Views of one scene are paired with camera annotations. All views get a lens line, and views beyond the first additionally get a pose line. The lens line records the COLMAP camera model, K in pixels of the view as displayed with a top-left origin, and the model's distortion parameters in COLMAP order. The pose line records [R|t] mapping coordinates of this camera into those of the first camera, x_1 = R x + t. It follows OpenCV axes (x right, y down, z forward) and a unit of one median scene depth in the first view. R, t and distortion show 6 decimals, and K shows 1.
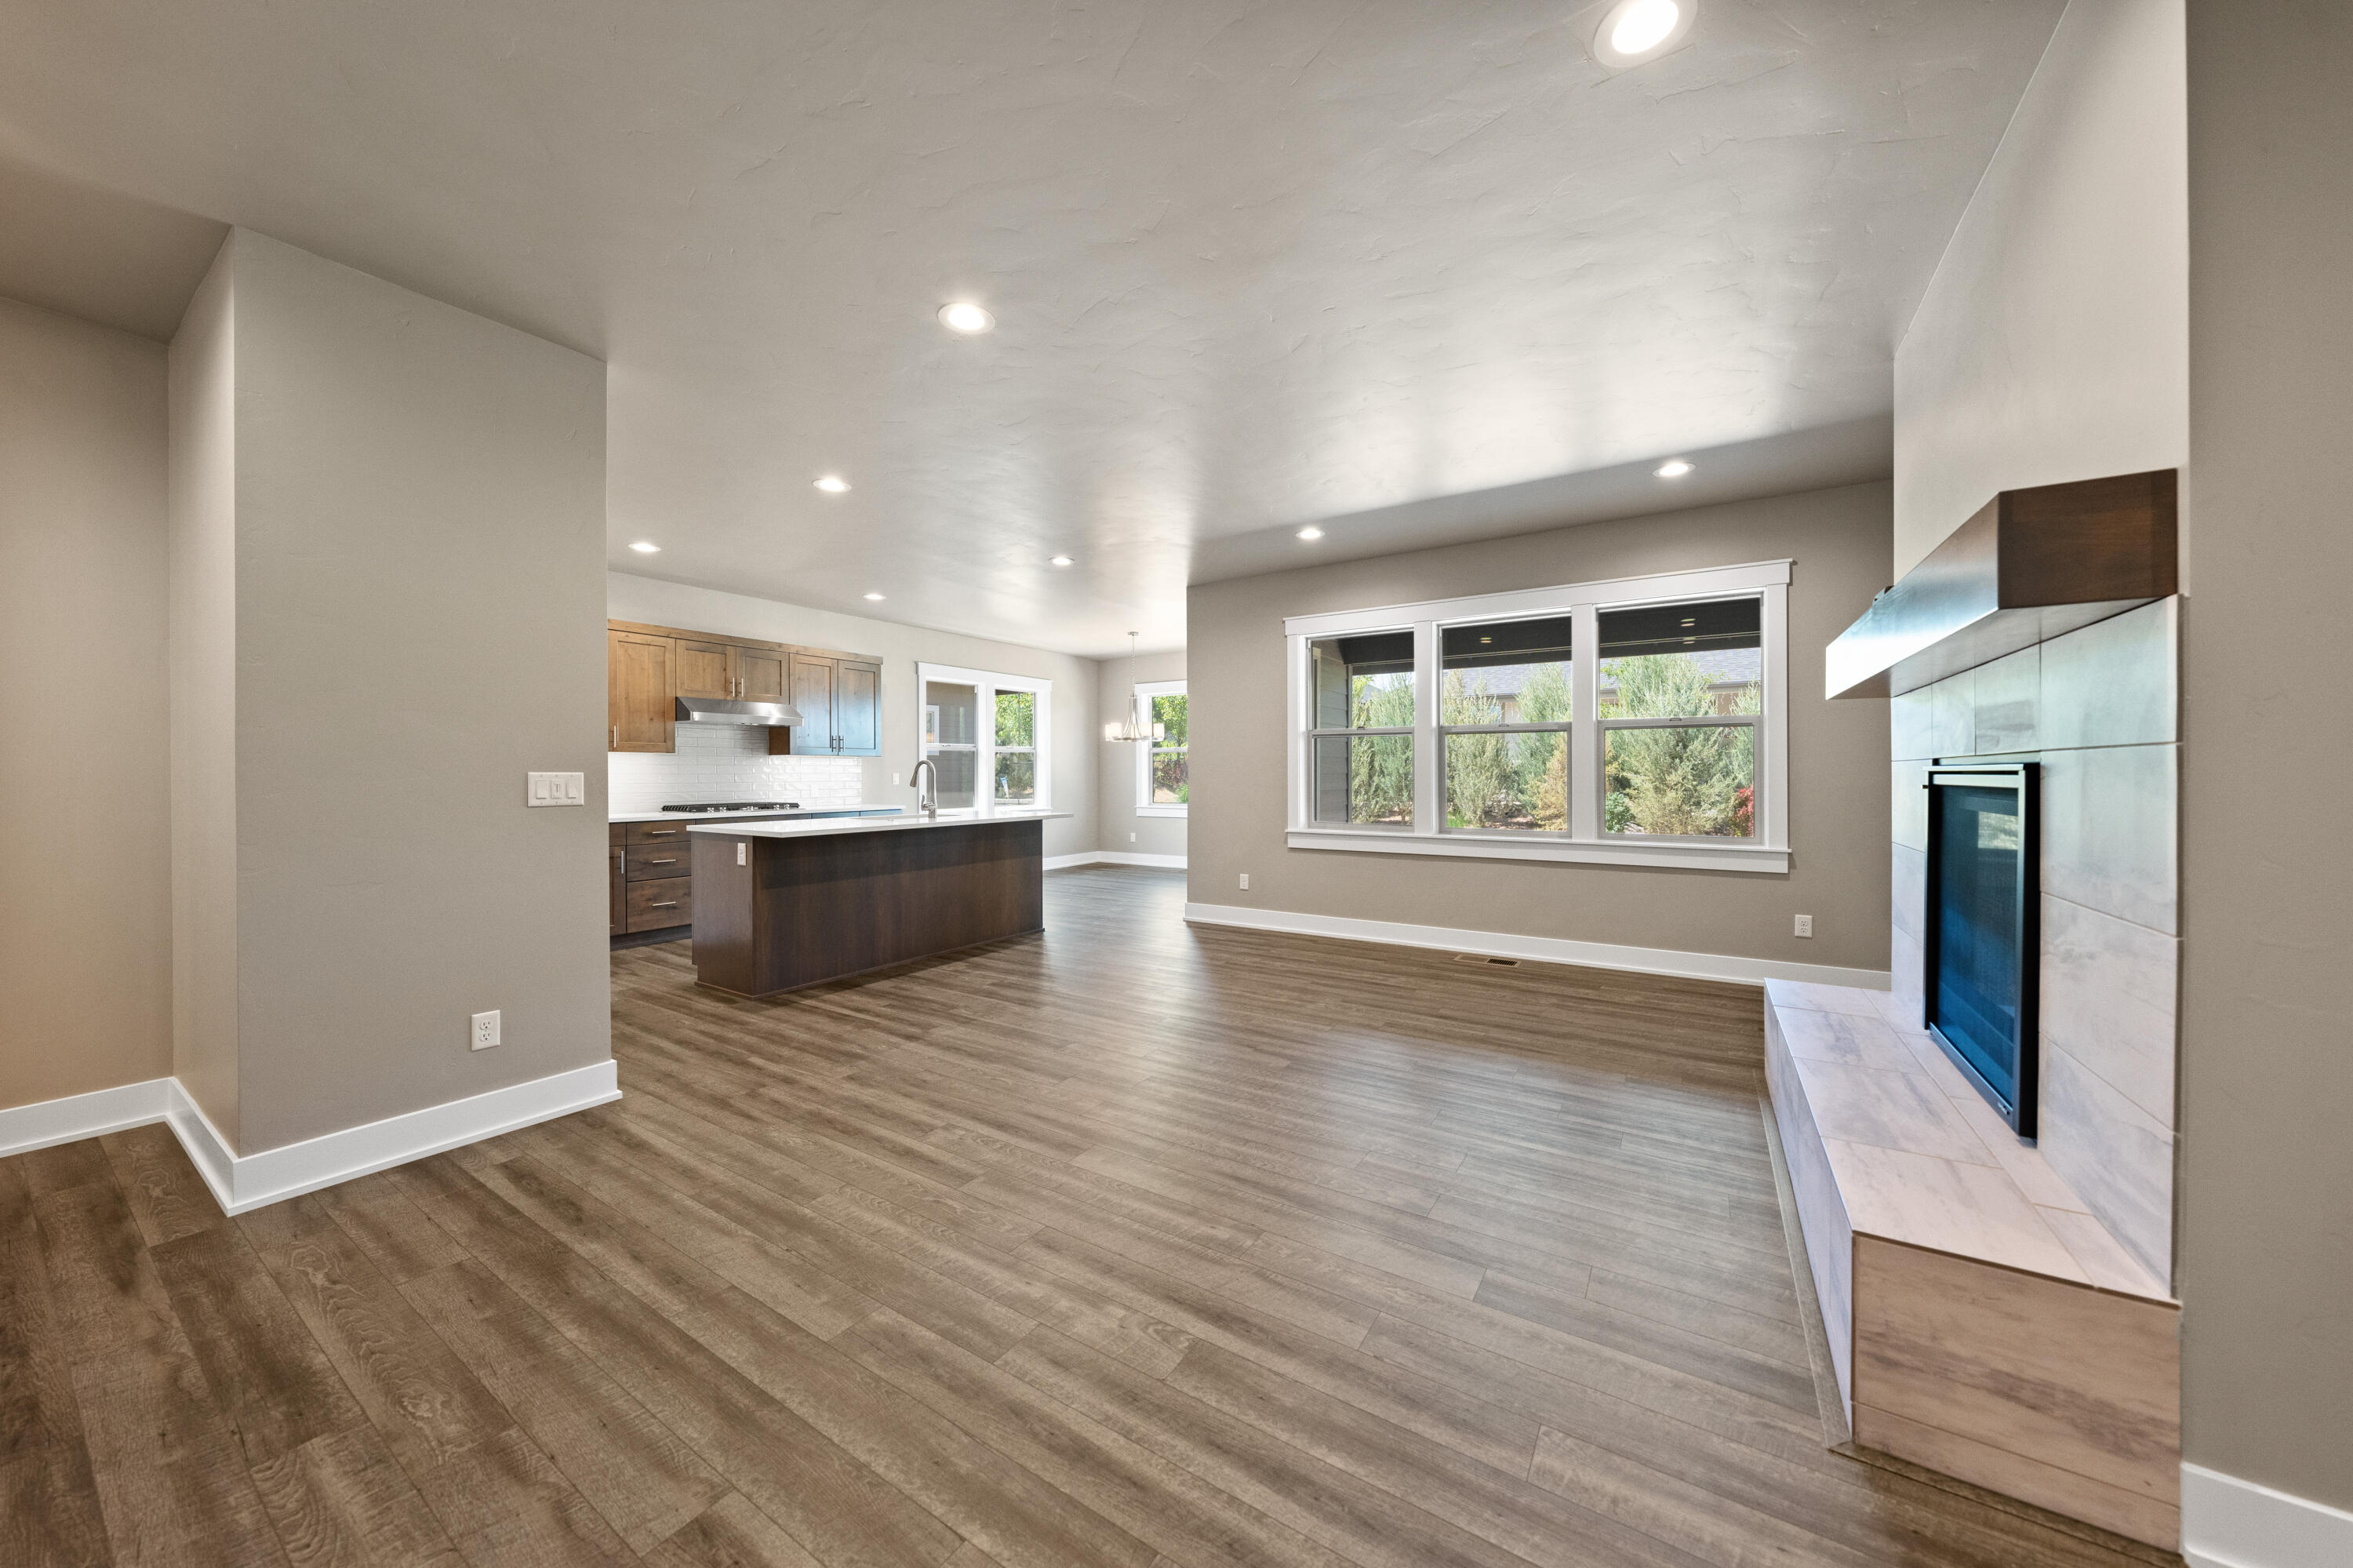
lens RADIAL K [[803.6, 0, 1176.0], [0, 803.6, 774.9], [0, 0, 1]] dist [-0.003904, 0.000685]
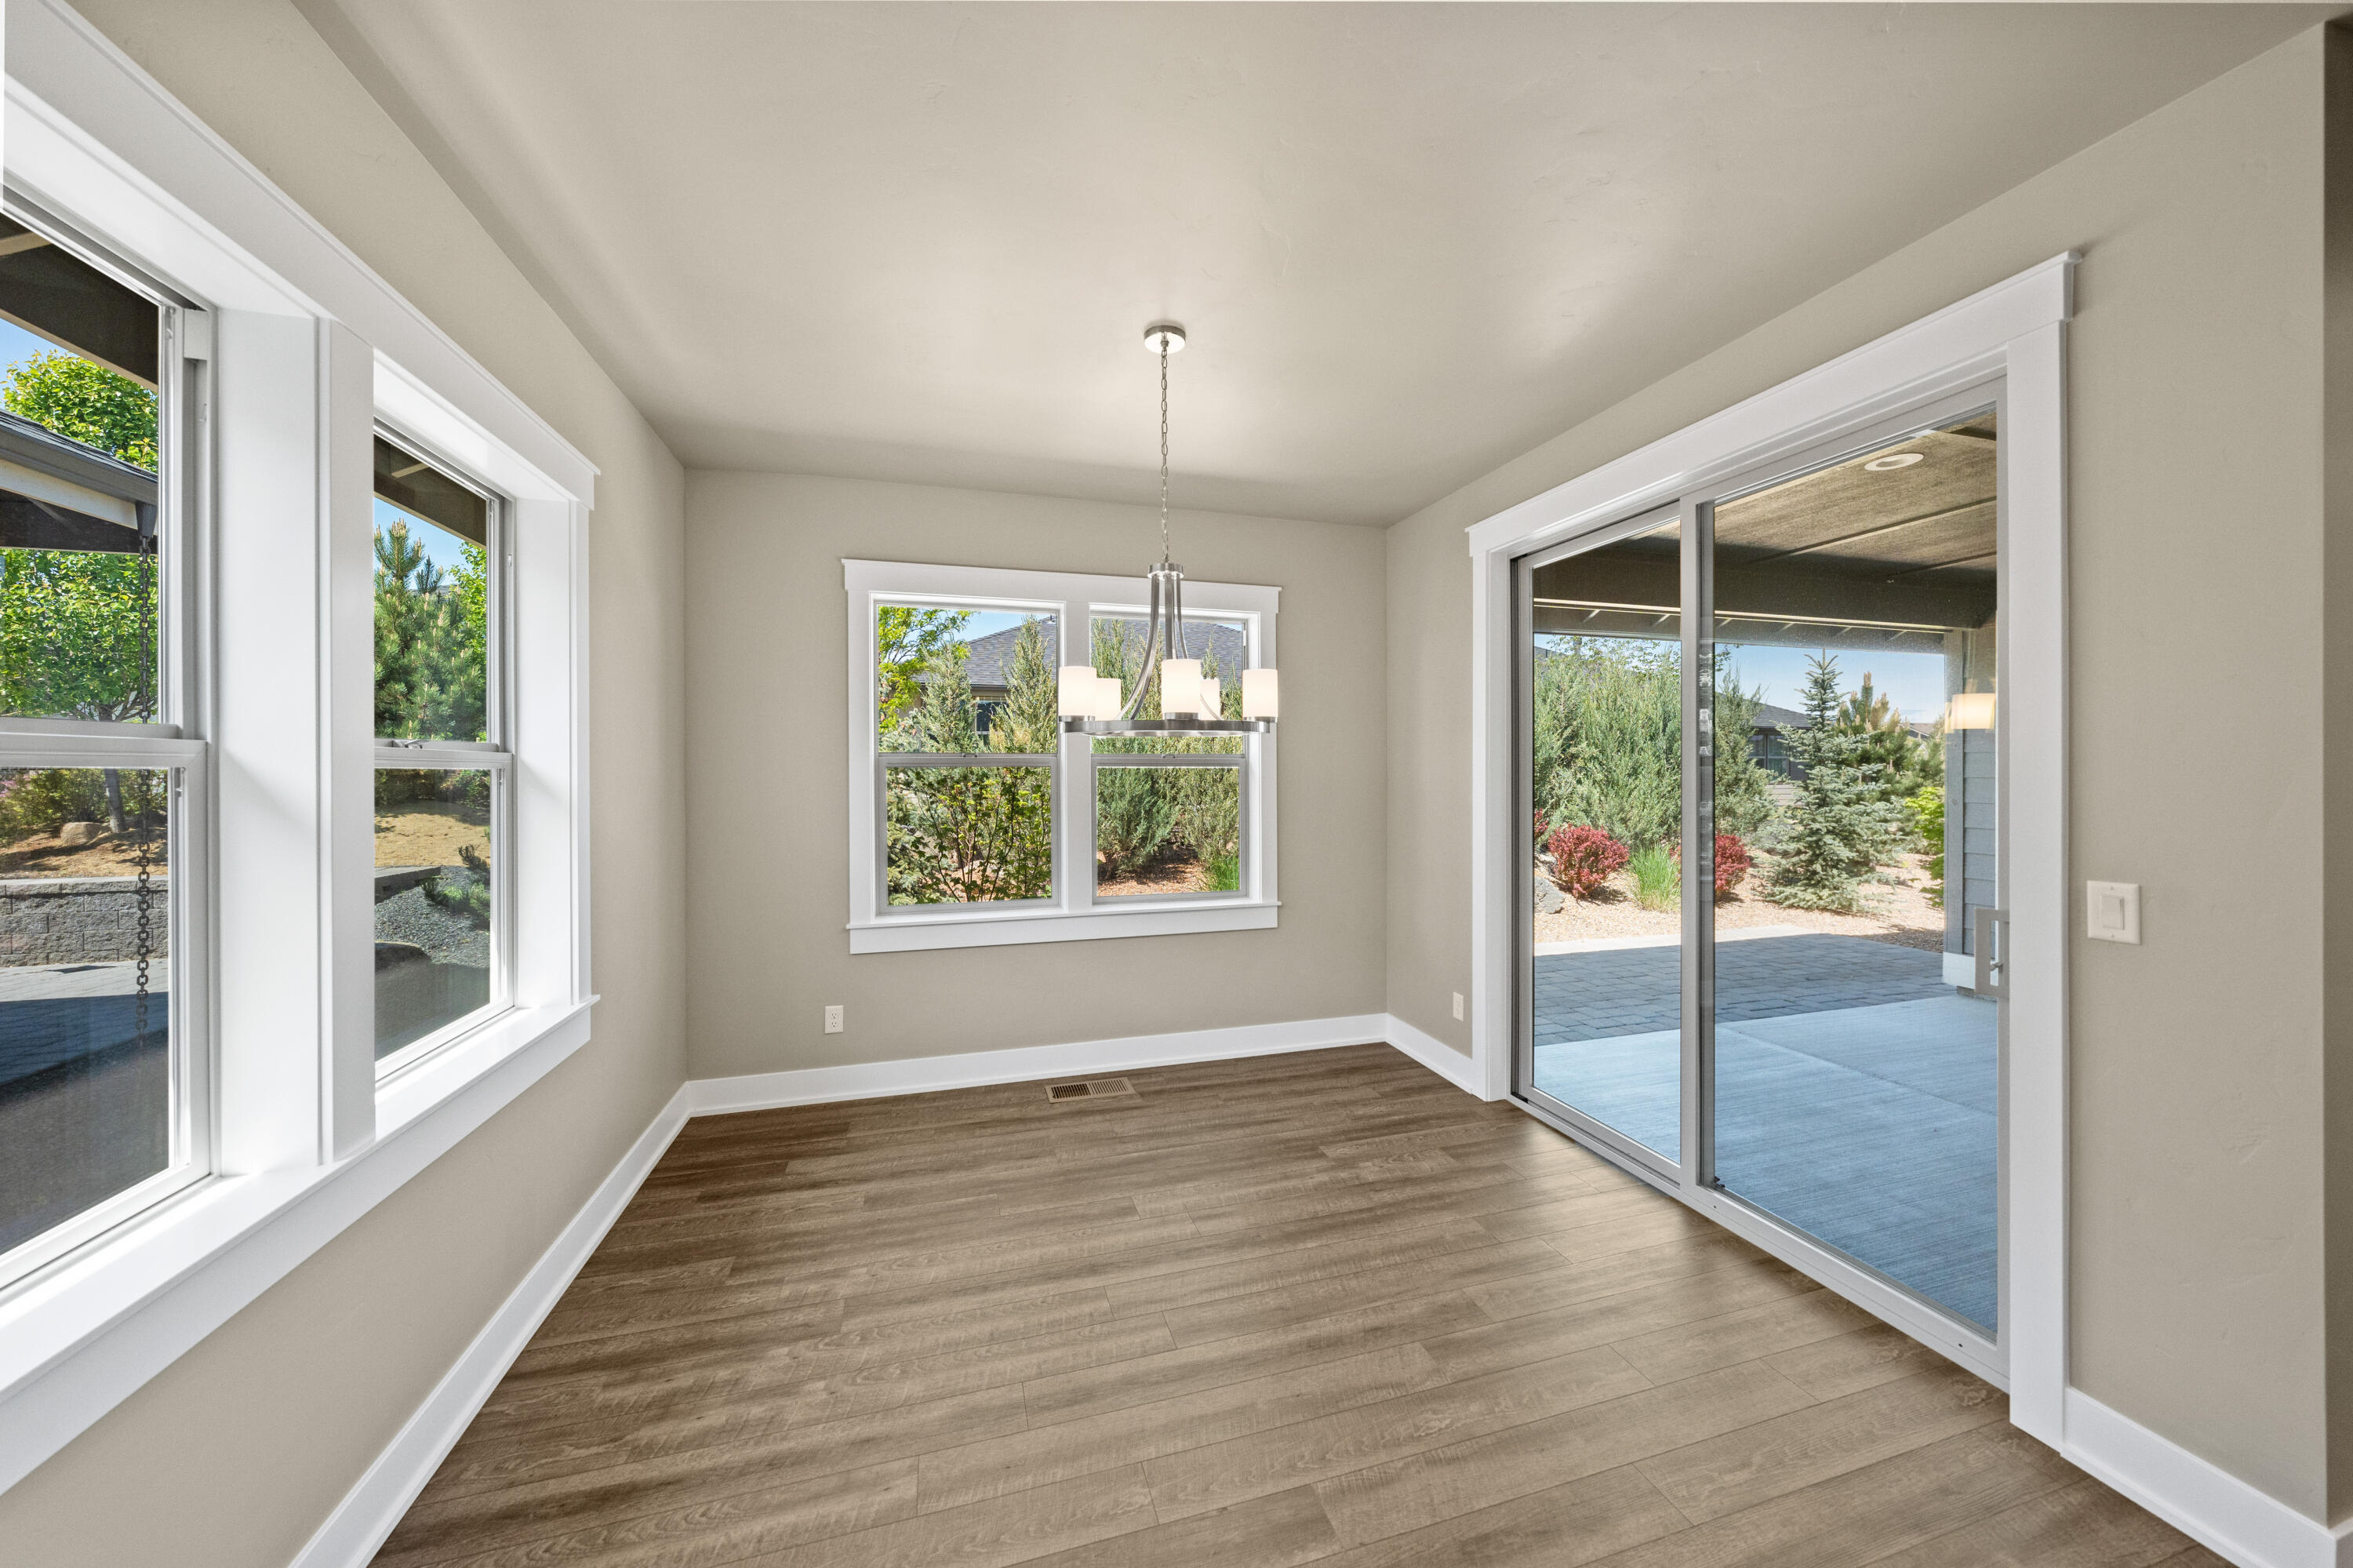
lens RADIAL K [[803.6, 0, 1168.5], [0, 803.6, 767.6], [0, 0, 1]] dist [-0.003904, 0.000685]
pose [[0.656999, 0.002196, 0.753889, -0.557629], [0.003001, 0.999980, -0.005528, -0.064187], [-0.753886, 0.005895, 0.656979, 1.780079]]
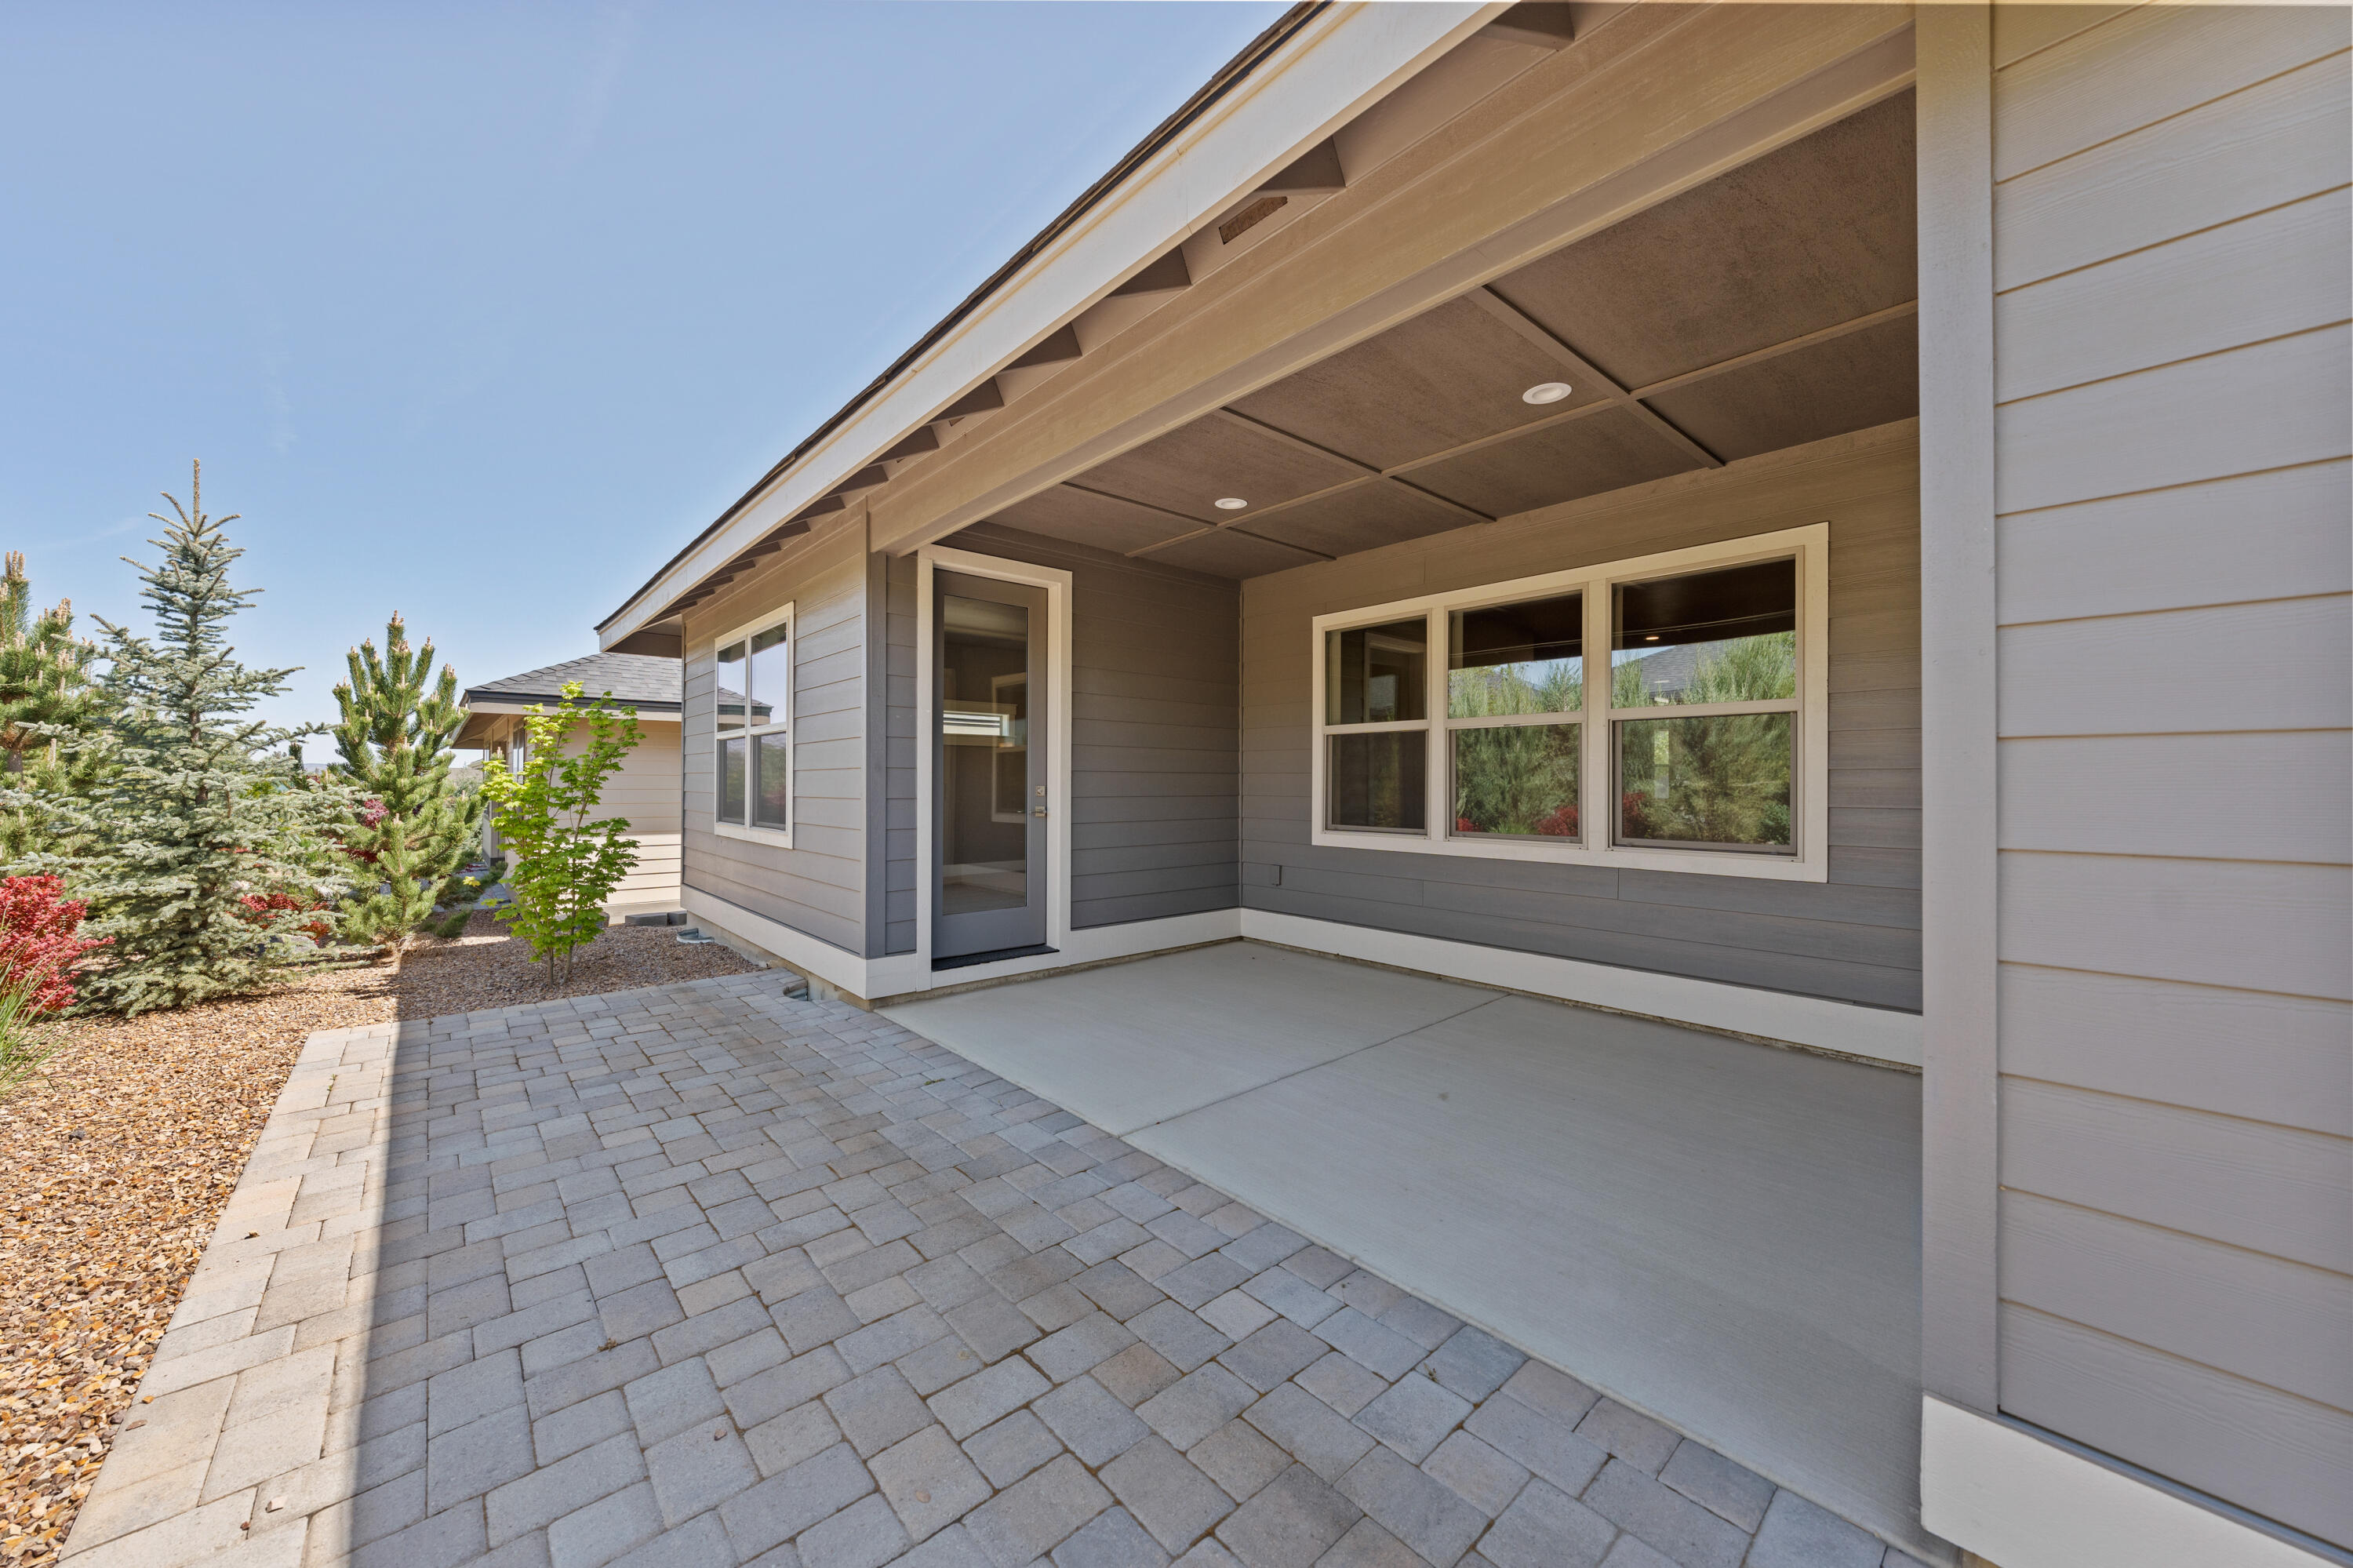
lens RADIAL K [[846.8, 0, 1185.0], [0, 846.8, 783.5], [0, 0, 1]] dist [-0.001803, 0.001242]
pose [[-0.966385, 0.001764, 0.257093, 0.705056], [0.002237, 0.999996, 0.001545, 0.017537], [-0.257090, 0.002068, -0.966385, 2.699661]]
